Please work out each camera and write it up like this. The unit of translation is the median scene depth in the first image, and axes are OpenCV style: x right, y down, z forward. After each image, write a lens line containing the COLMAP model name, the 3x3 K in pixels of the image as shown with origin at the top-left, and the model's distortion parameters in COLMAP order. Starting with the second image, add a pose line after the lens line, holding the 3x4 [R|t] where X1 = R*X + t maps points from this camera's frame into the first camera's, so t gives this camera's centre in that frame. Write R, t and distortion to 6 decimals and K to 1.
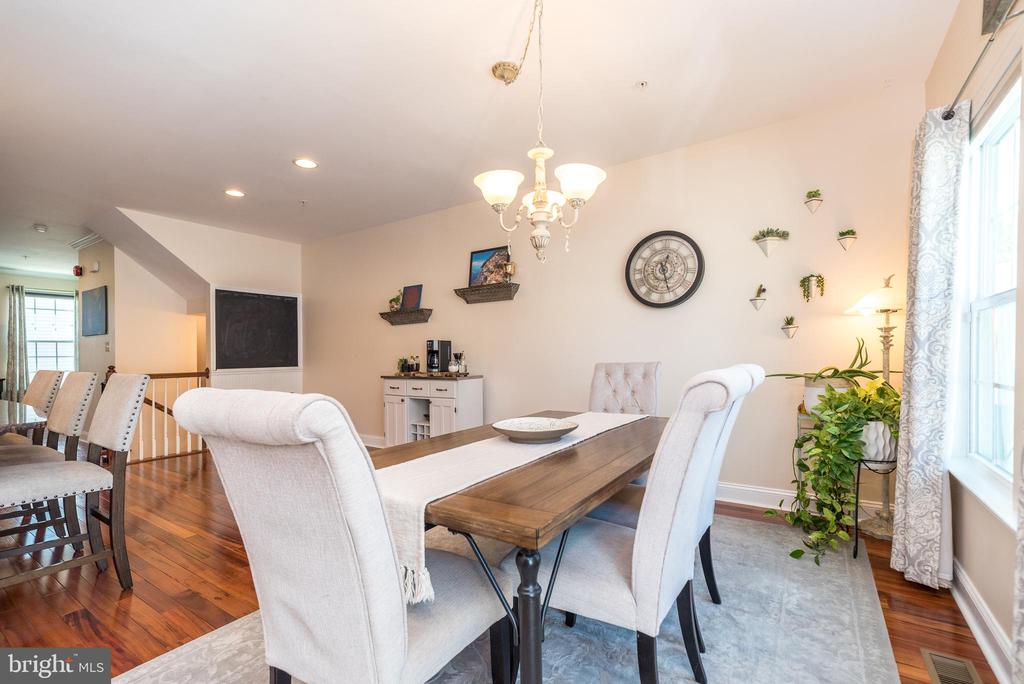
lens RADIAL K [[450.3, 0, 517.7], [0, 450.3, 359.3], [0, 0, 1]] dist [0.006286, 0.001836]
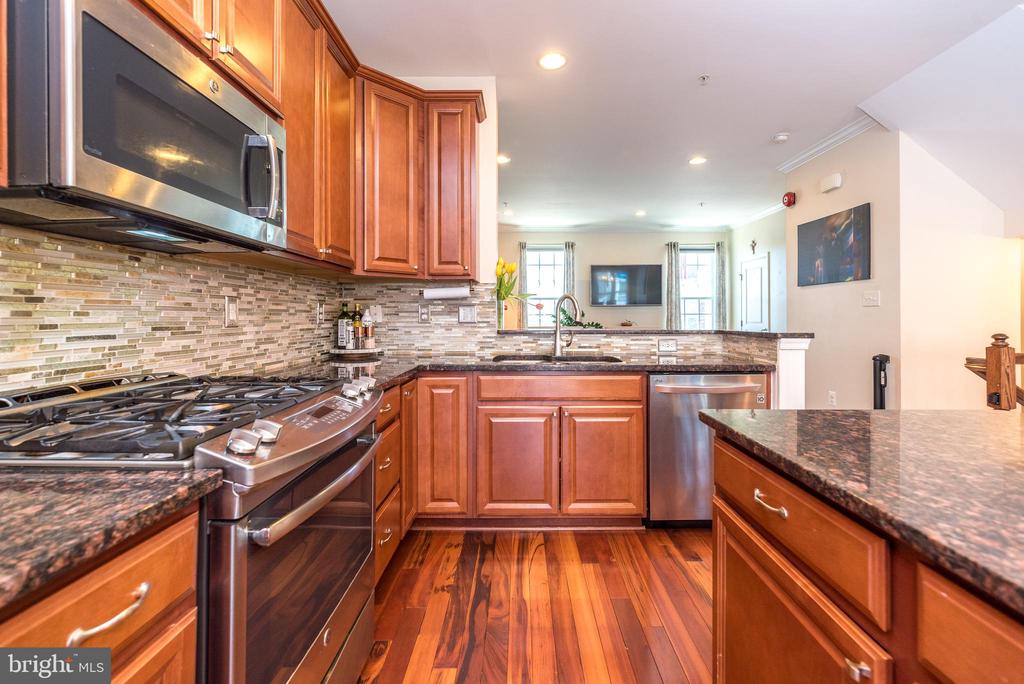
lens RADIAL K [[450.3, 0, 524.4], [0, 450.3, 312.1], [0, 0, 1]] dist [0.006286, 0.001836]
pose [[0.563322, 0.003689, -0.826229, -0.792837], [-0.013684, 0.999895, -0.004866, -0.000297], [0.826124, 0.014047, 0.563313, 0.299300]]
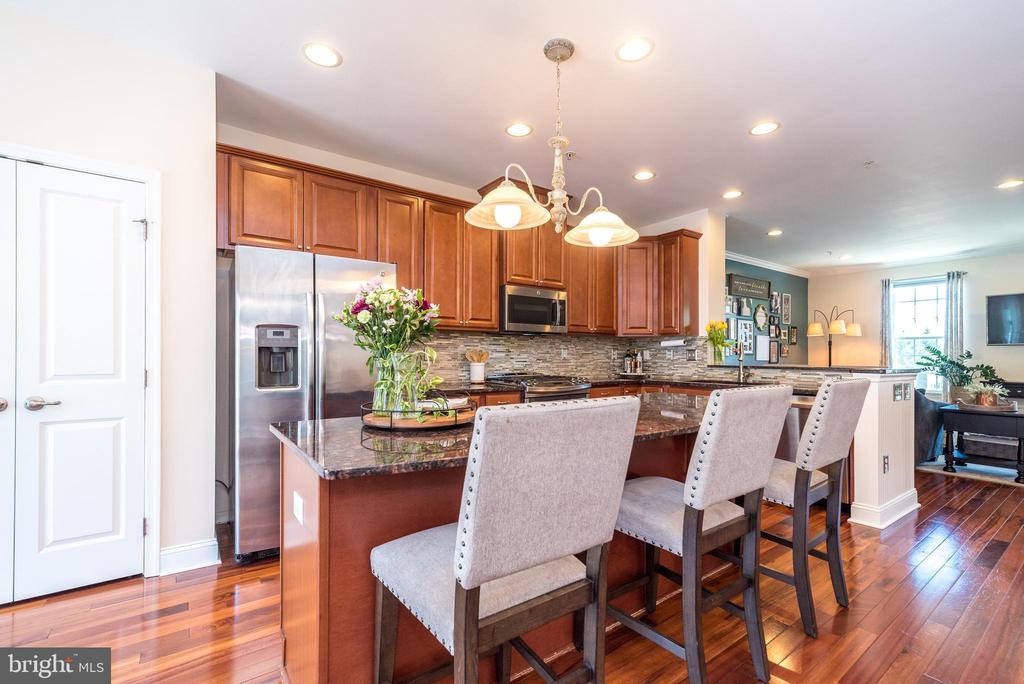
lens RADIAL K [[450.3, 0, 511.0], [0, 450.3, 348.2], [0, 0, 1]] dist [0.006286, 0.001836]
pose [[-0.347737, -0.008020, -0.937558, -0.241557], [-0.008218, 0.999951, -0.005506, -0.006142], [0.937556, 0.005790, -0.347786, 0.552499]]
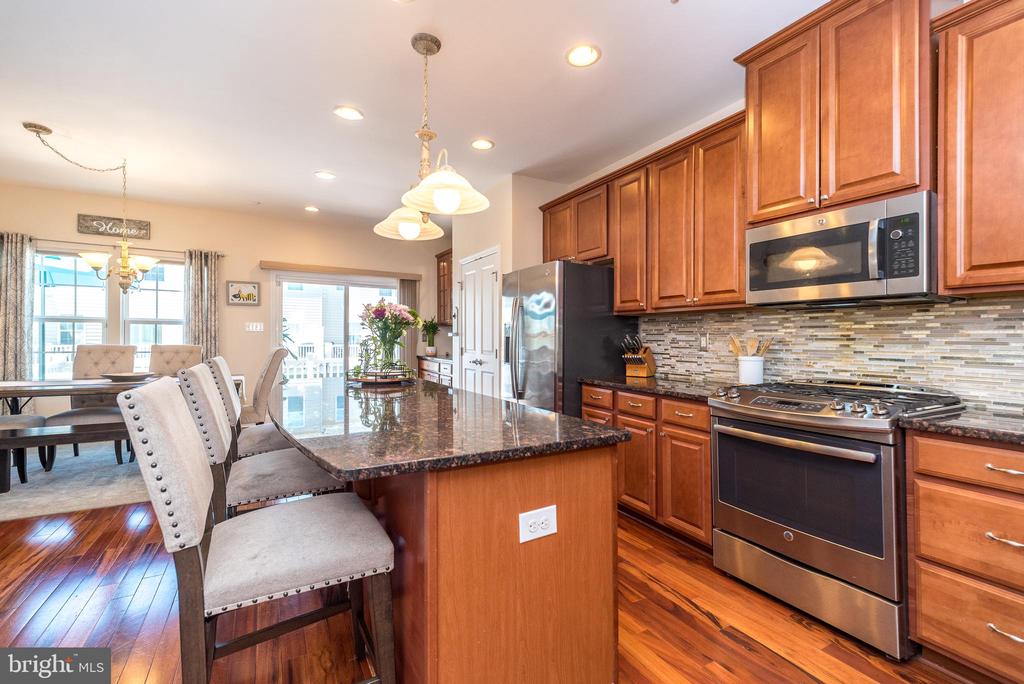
lens RADIAL K [[450.3, 0, 507.9], [0, 450.3, 337.1], [0, 0, 1]] dist [0.006286, 0.001836]
pose [[-0.885685, 0.003744, 0.464271, -1.015079], [0.004224, 0.999991, -0.000007, -0.008131], [-0.464267, 0.001954, -0.885693, 0.827016]]
